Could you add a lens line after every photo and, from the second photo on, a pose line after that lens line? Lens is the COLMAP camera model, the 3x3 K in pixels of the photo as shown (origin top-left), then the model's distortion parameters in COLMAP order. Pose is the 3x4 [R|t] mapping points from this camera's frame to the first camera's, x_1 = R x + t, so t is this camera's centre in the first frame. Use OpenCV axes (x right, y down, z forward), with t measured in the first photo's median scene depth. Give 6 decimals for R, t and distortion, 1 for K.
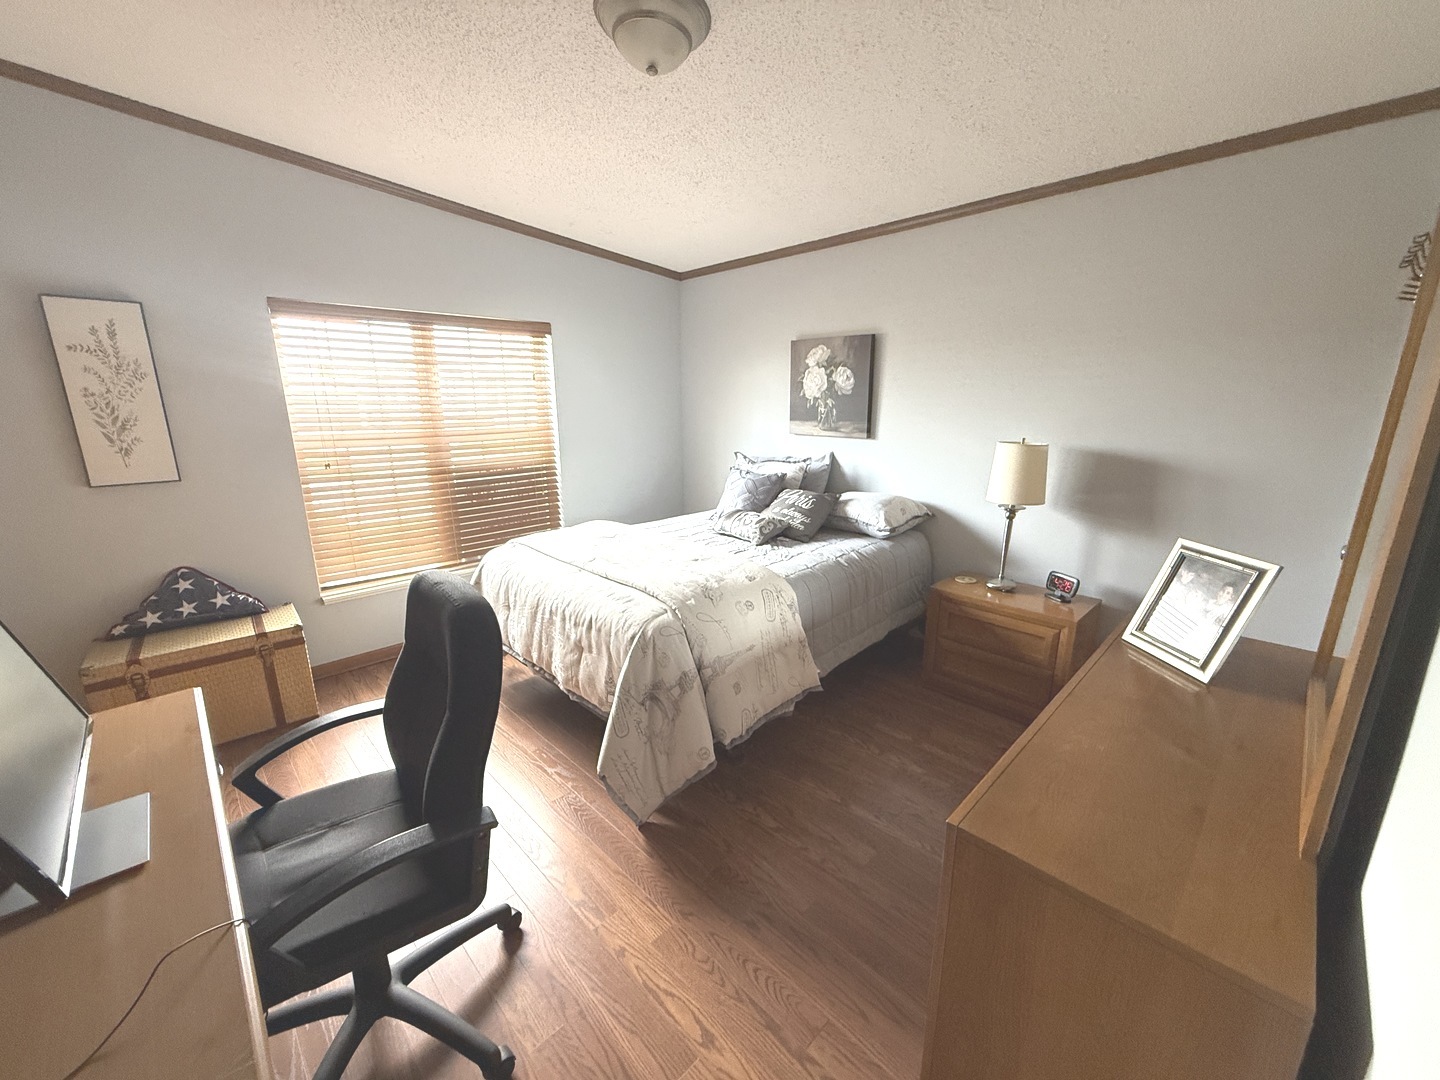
lens RADIAL K [[572.9, 0, 720.0], [0, 572.9, 540.0], [0, 0, 1]] dist [-0.001891, -0.000322]
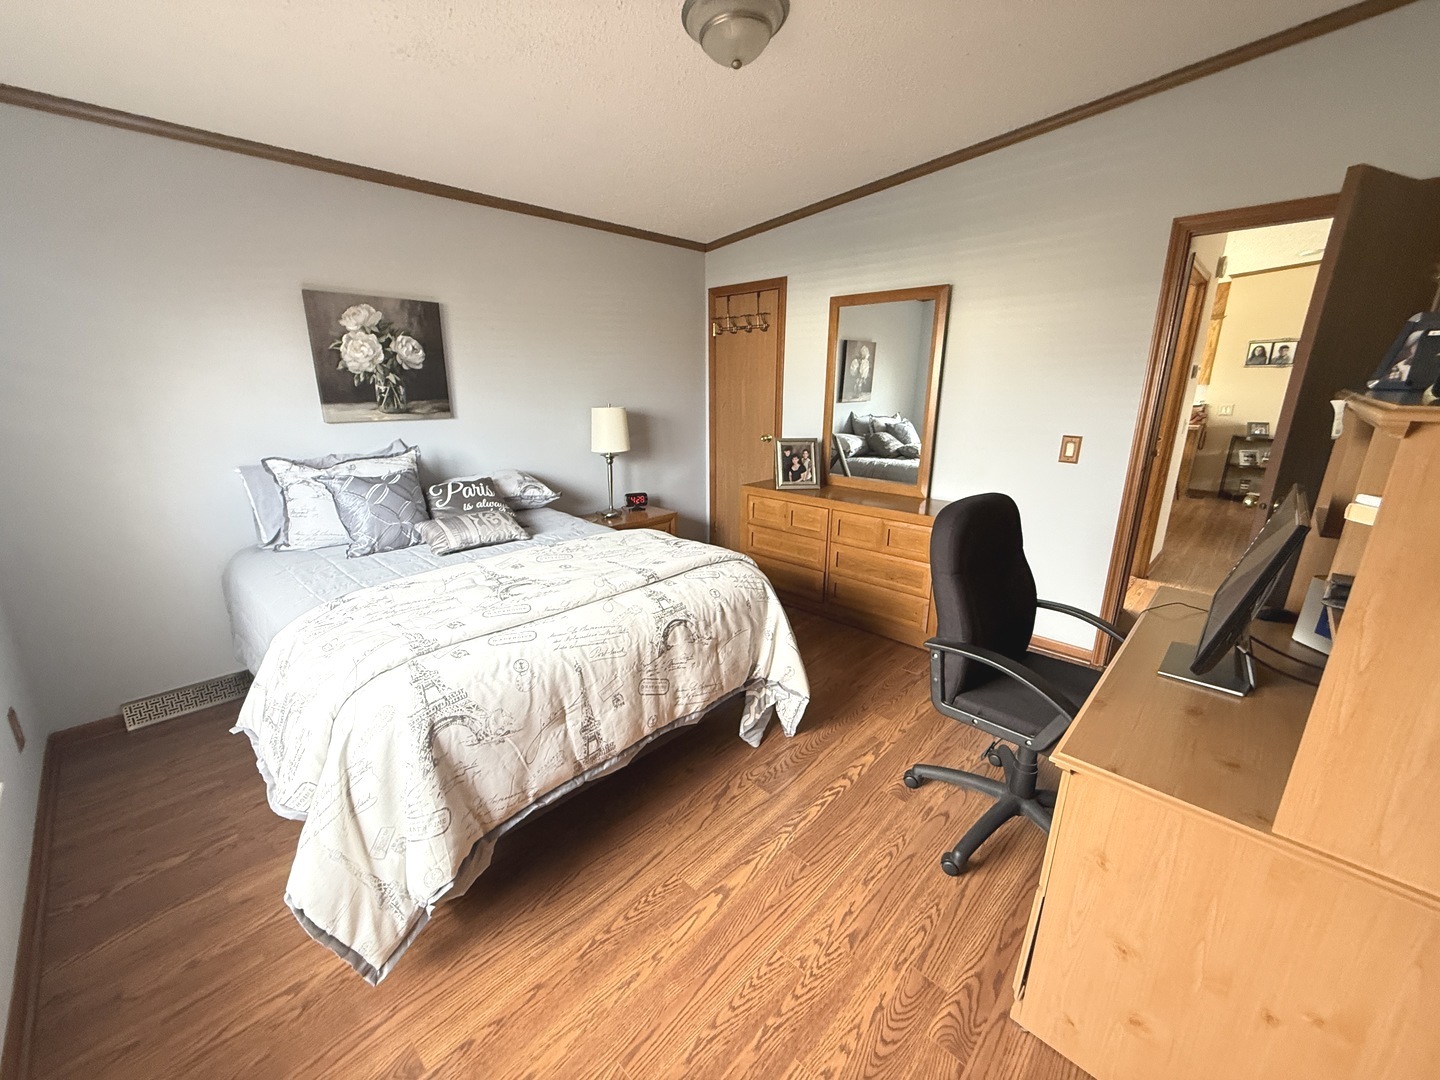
lens RADIAL K [[572.9, 0, 720.0], [0, 572.9, 540.0], [0, 0, 1]] dist [-0.001891, -0.000322]
pose [[-0.027106, -0.267922, 0.963059, -0.669817], [0.240106, 0.933464, 0.266447, -0.131037], [-0.970368, 0.238458, 0.039027, 0.572320]]
